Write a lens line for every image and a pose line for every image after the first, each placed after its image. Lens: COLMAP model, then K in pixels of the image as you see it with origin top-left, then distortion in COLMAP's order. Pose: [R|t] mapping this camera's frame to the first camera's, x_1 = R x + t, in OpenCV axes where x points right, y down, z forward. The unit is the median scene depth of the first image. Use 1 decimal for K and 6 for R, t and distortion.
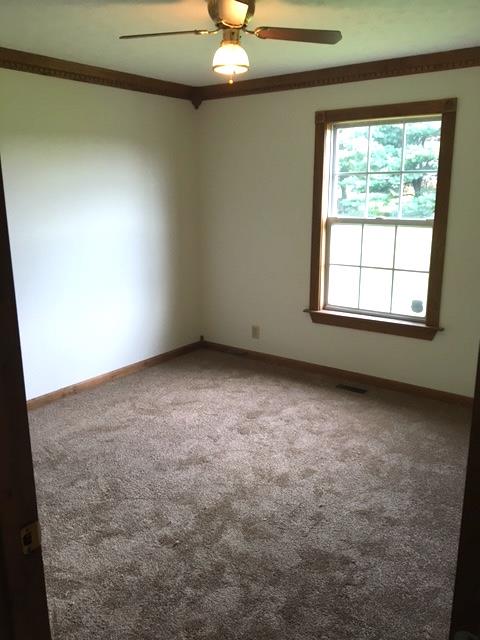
lens RADIAL K [[540.2, 0, 240.0], [0, 540.2, 320.0], [0, 0, 1]] dist [0.075943, -0.109019]
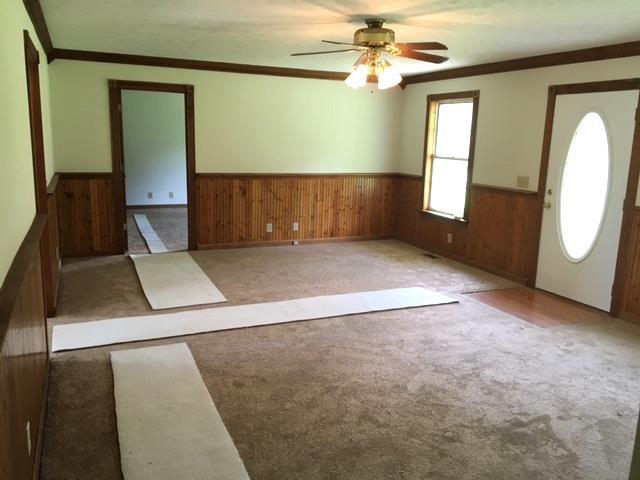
lens RADIAL K [[540.2, 0, 320.0], [0, 540.2, 240.0], [0, 0, 1]] dist [0.075943, -0.109019]
pose [[0.857731, 0.144366, -0.493413, 0.775482], [-0.176838, 0.984047, -0.019491, 0.178377], [0.482728, 0.103972, 0.869577, -0.658132]]
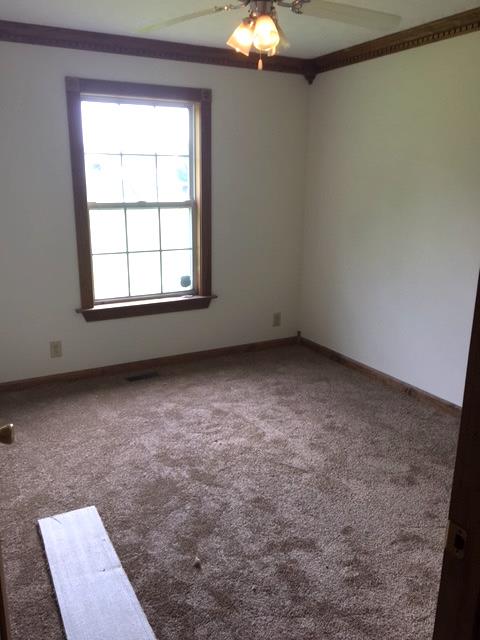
lens RADIAL K [[521.1, 0, 253.8], [0, 521.1, 318.4], [0, 0, 1]] dist [0.098221, -0.000157]
pose [[0.471787, -0.236461, 0.849414, -0.514889], [0.201680, 0.966768, 0.157111, -0.090293], [-0.858337, 0.097187, 0.503798, 0.361703]]
